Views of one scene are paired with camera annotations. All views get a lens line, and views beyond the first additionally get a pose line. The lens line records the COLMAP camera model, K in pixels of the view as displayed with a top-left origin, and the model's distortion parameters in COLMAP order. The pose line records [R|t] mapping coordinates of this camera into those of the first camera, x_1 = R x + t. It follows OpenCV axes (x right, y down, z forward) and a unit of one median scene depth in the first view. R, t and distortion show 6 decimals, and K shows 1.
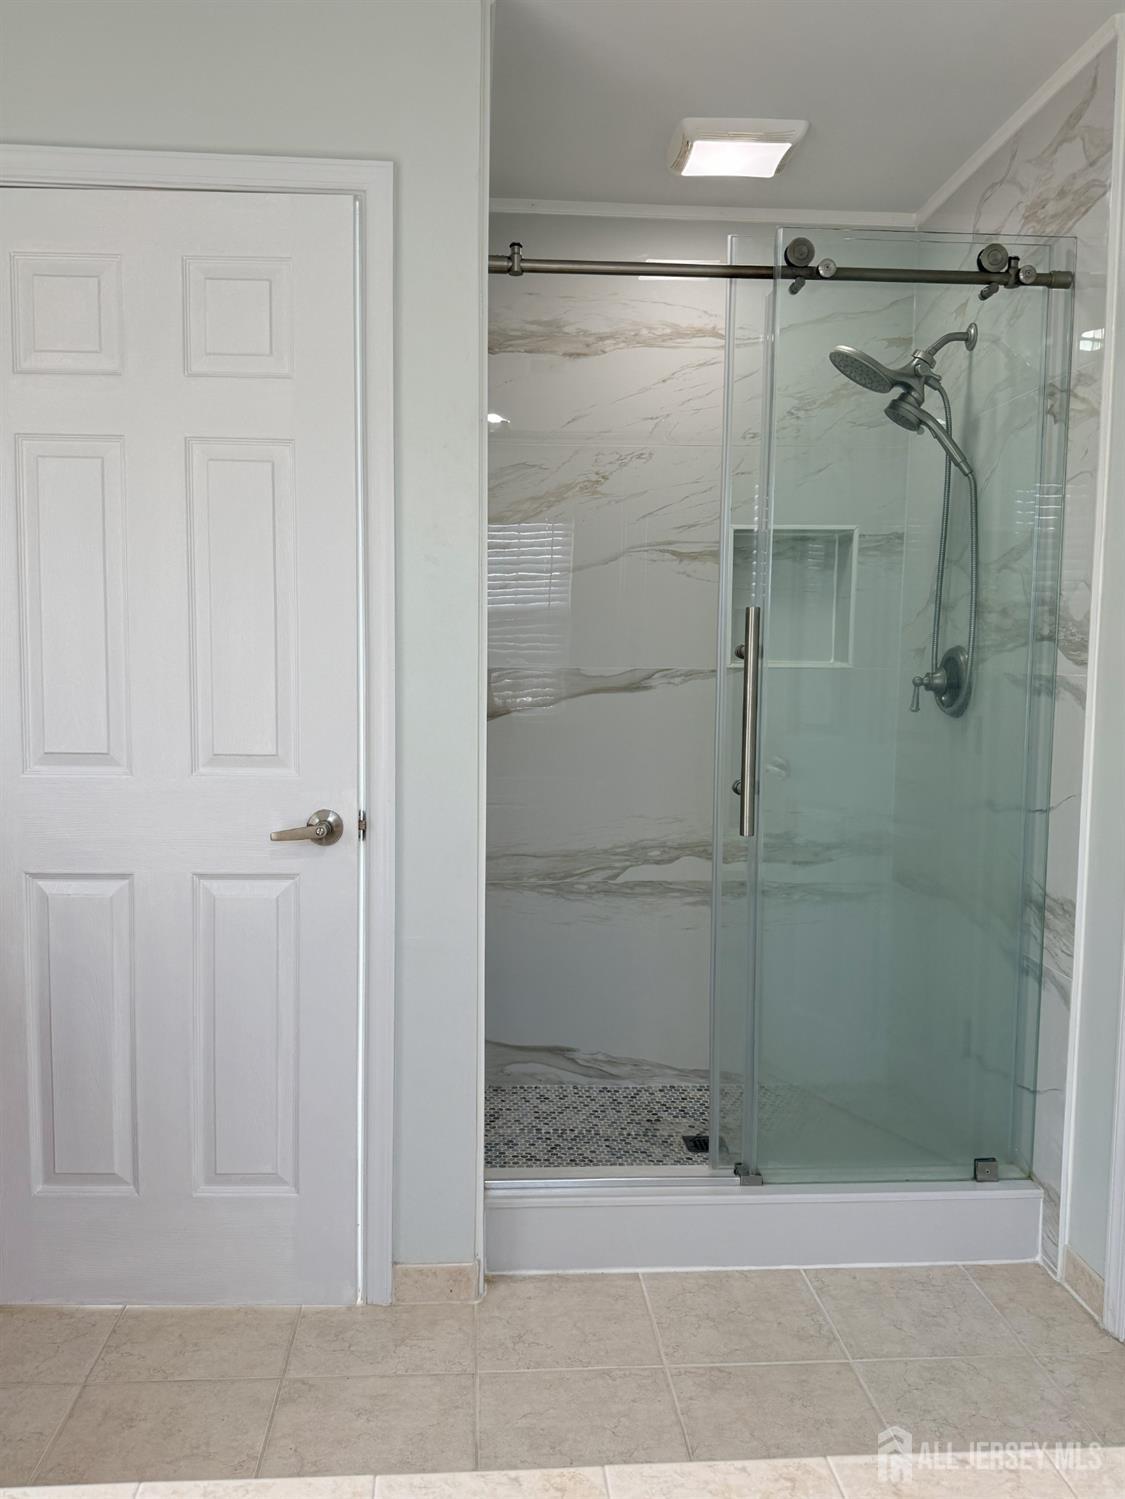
lens RADIAL K [[1179.2, 0, 564.2], [0, 1179.2, 755.0], [0, 0, 1]] dist [0.013099, -0.002389]
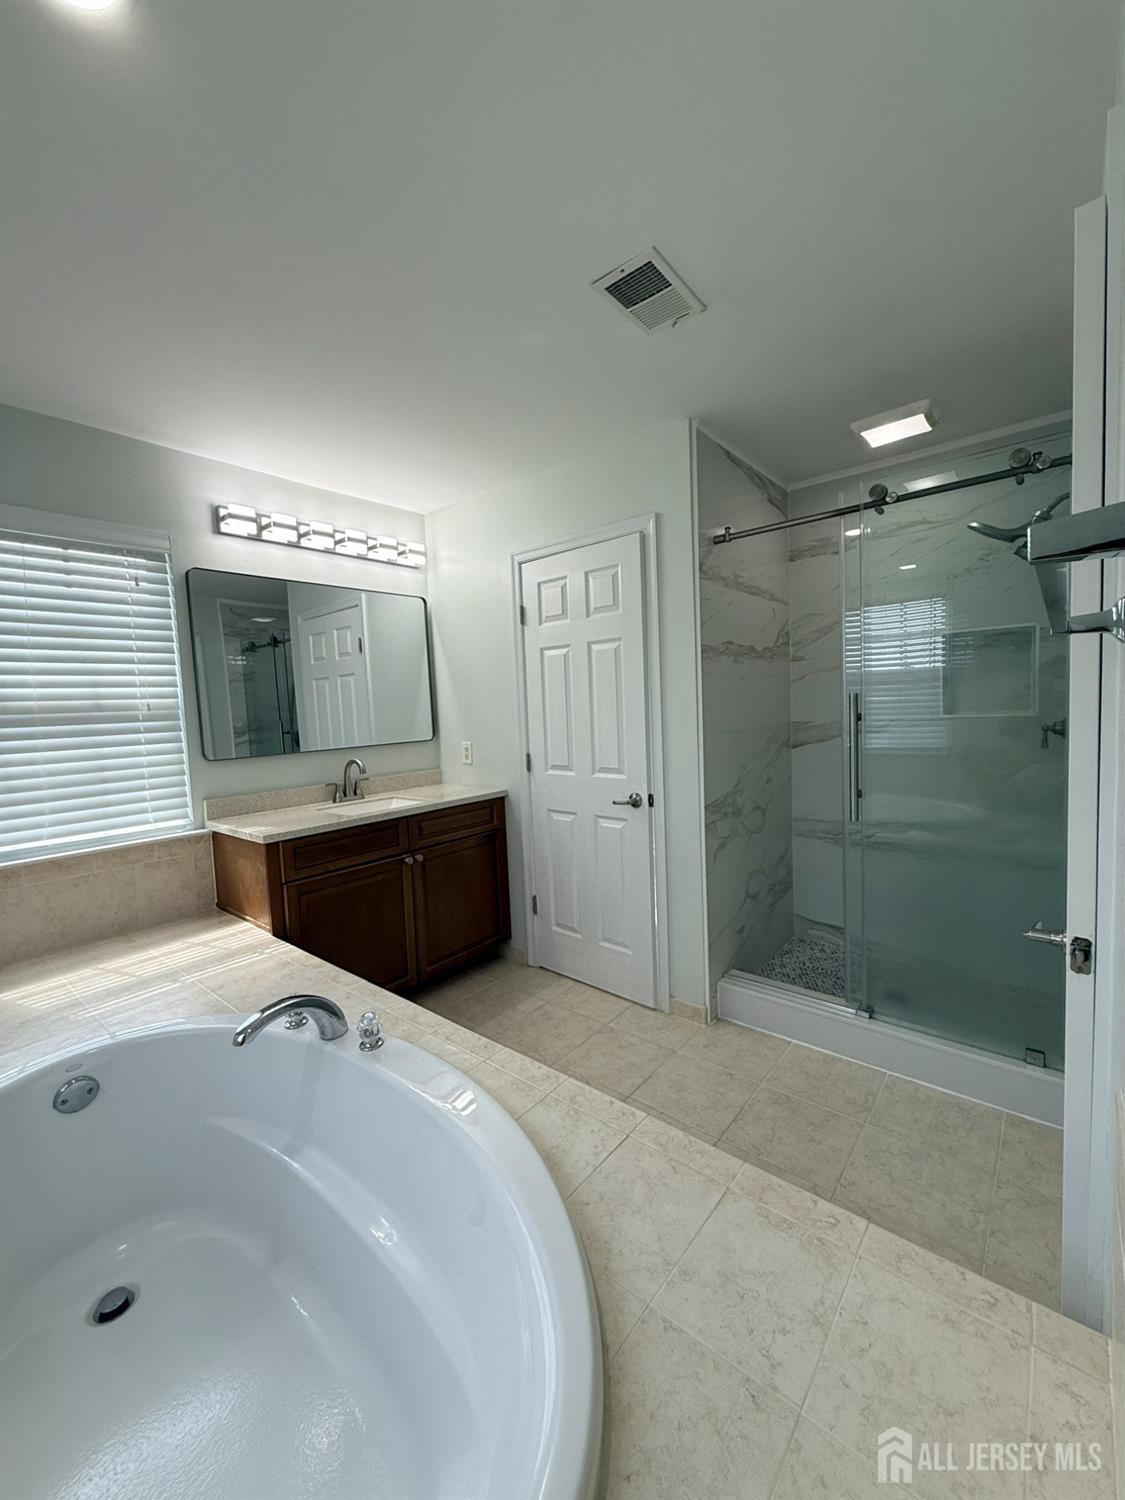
lens RADIAL K [[604.1, 0, 569.9], [0, 604.1, 743.2], [0, 0, 1]] dist [-0.000865, 0.000065]
pose [[0.720219, 0.003260, -0.693739, 0.434658], [-0.010030, 0.999933, -0.005714, -0.035522], [0.693674, 0.011073, 0.720204, 0.032645]]
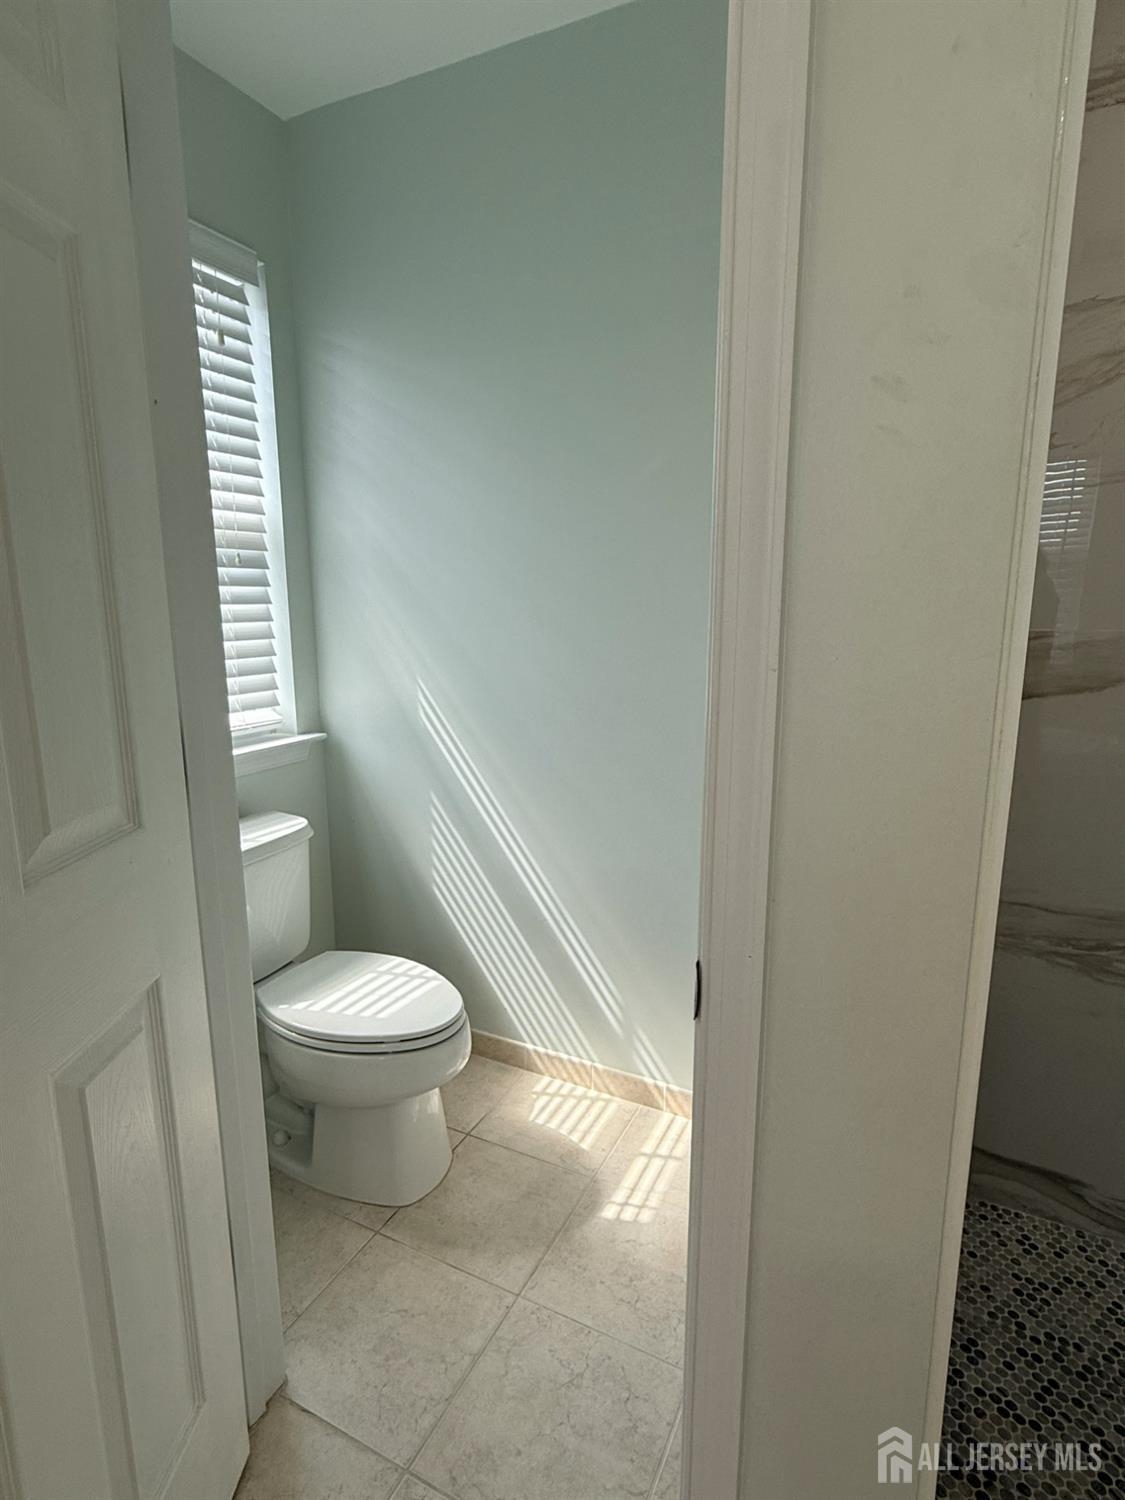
lens RADIAL K [[789.4, 0, 562.5], [0, 789.4, 750.0], [0, 0, 1]] dist [-0.001590, -0.000786]
pose [[0.857610, 0.082358, -0.507663, -0.050608], [-0.033009, 0.993874, 0.105472, -0.055649], [0.513239, -0.073697, 0.855075, 0.574069]]
